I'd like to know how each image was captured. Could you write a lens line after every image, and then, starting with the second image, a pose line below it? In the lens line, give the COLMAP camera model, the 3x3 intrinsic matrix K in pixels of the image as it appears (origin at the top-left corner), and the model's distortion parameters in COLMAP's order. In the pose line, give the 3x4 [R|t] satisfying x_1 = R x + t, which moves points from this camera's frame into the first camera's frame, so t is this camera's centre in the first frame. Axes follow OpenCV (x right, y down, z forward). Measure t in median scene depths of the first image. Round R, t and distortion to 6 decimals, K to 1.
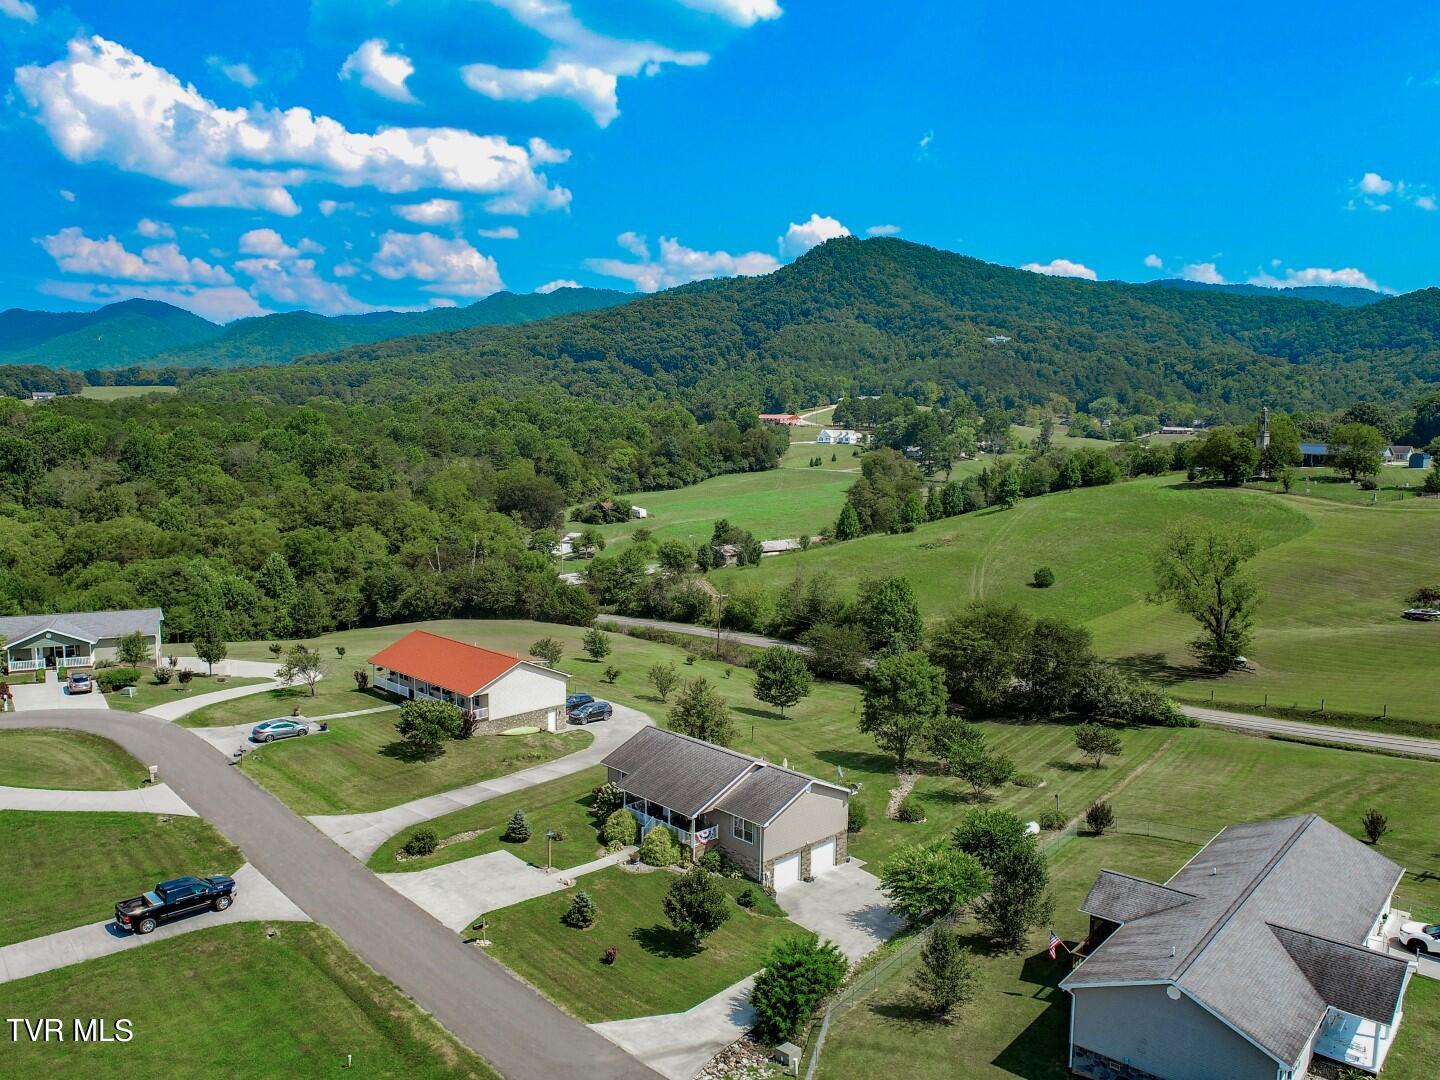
lens RADIAL K [[1093.6, 0, 720.0], [0, 1093.6, 540.0], [0, 0, 1]] dist [-0.014122, 0.002176]
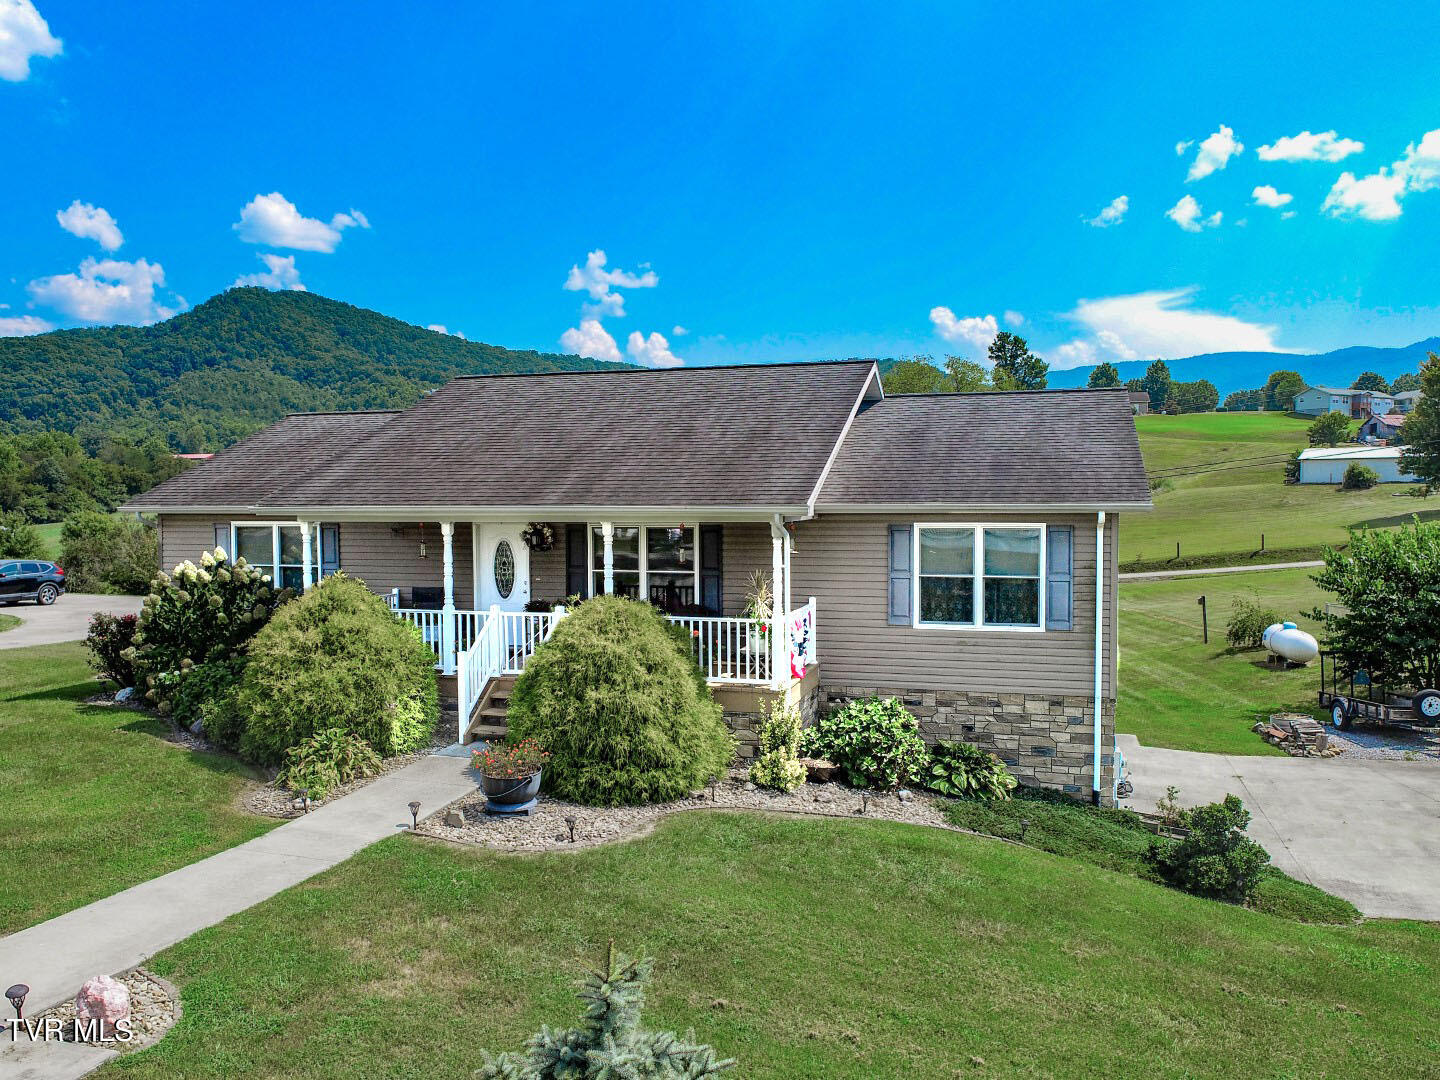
lens RADIAL K [[1093.6, 0, 720.0], [0, 1093.6, 540.0], [0, 0, 1]] dist [-0.014122, 0.002176]
pose [[0.866913, -0.035217, 0.497214, -0.019967], [0.073021, 0.995712, -0.056791, 0.040441], [-0.493082, 0.085540, 0.865767, 0.127098]]
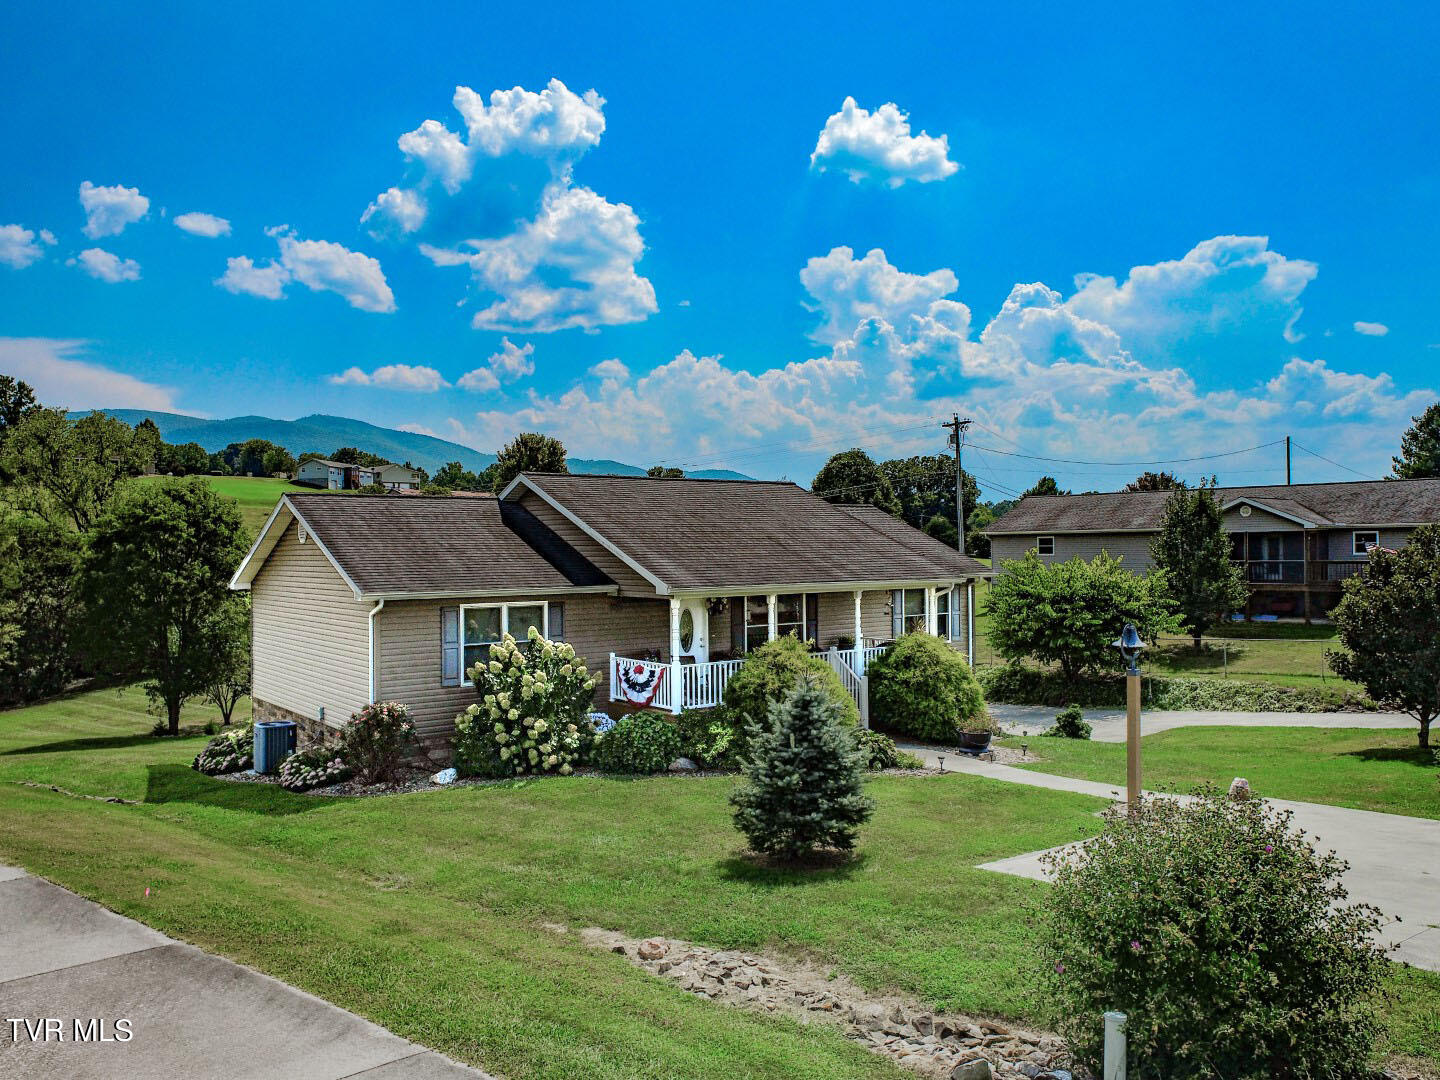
lens RADIAL K [[1093.6, 0, 720.0], [0, 1093.6, 540.0], [0, 0, 1]] dist [-0.014122, 0.002176]
pose [[0.113039, -0.003670, 0.993584, -0.057418], [0.126802, 0.991870, -0.010762, 0.035379], [-0.985466, 0.127205, 0.112586, 0.155862]]
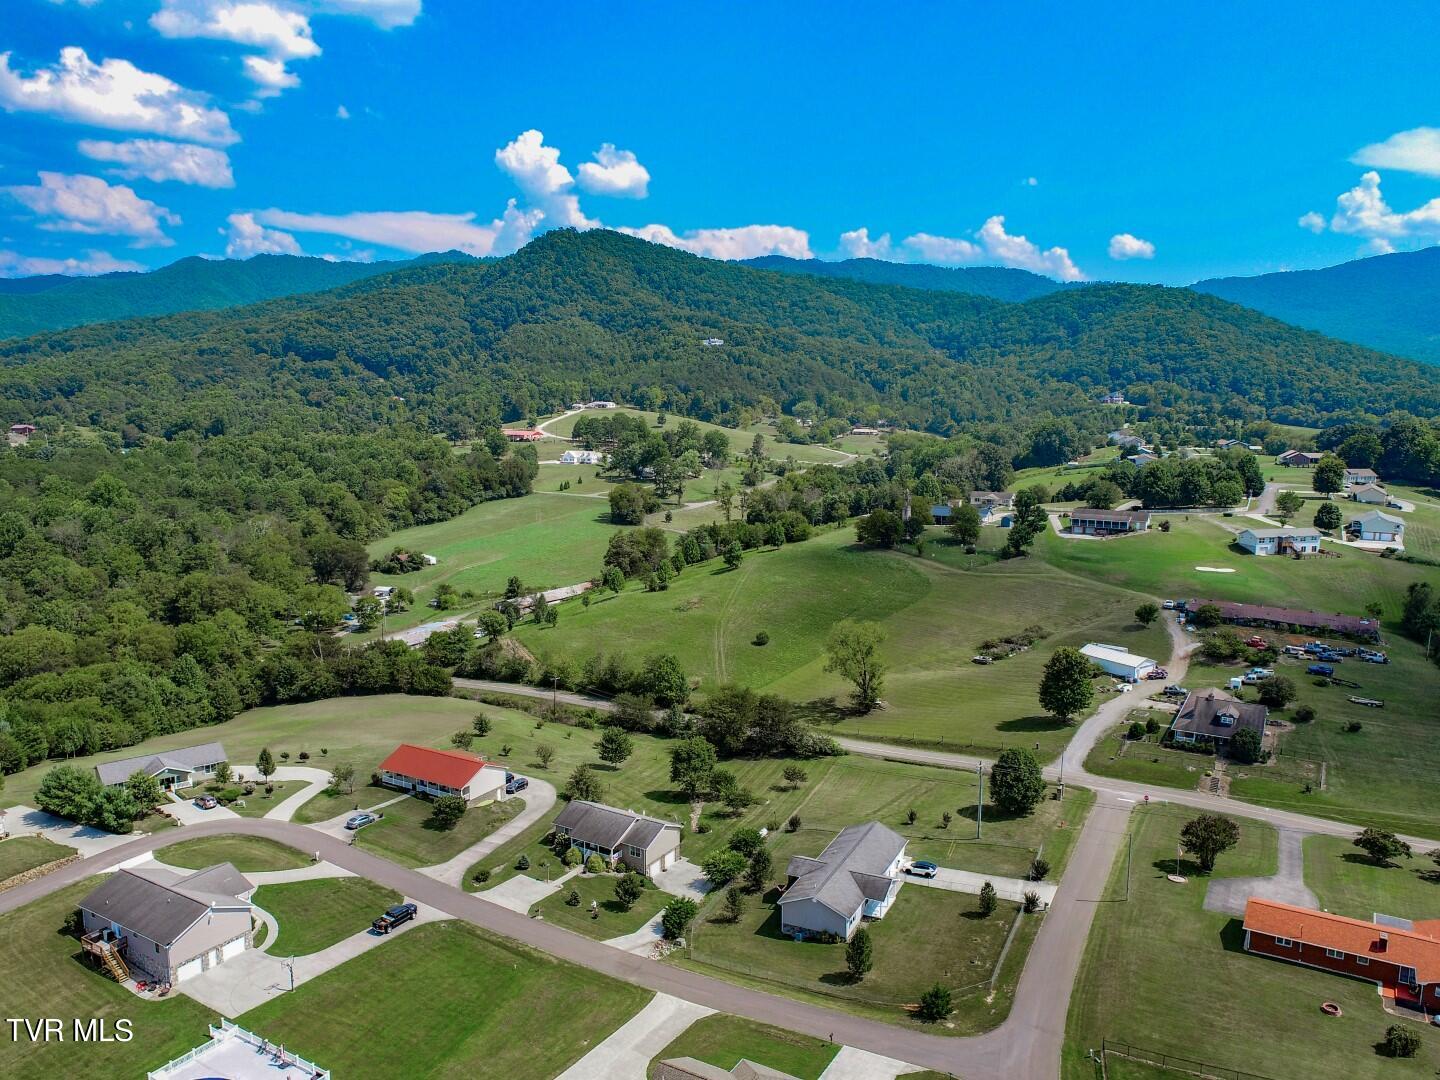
lens RADIAL K [[1093.6, 0, 720.0], [0, 1093.6, 540.0], [0, 0, 1]] dist [-0.014122, 0.002176]
pose [[0.967230, -0.045619, 0.249770, -0.049397], [0.036330, 0.998470, 0.041680, -0.065011], [-0.251289, -0.031240, 0.967408, -0.166405]]
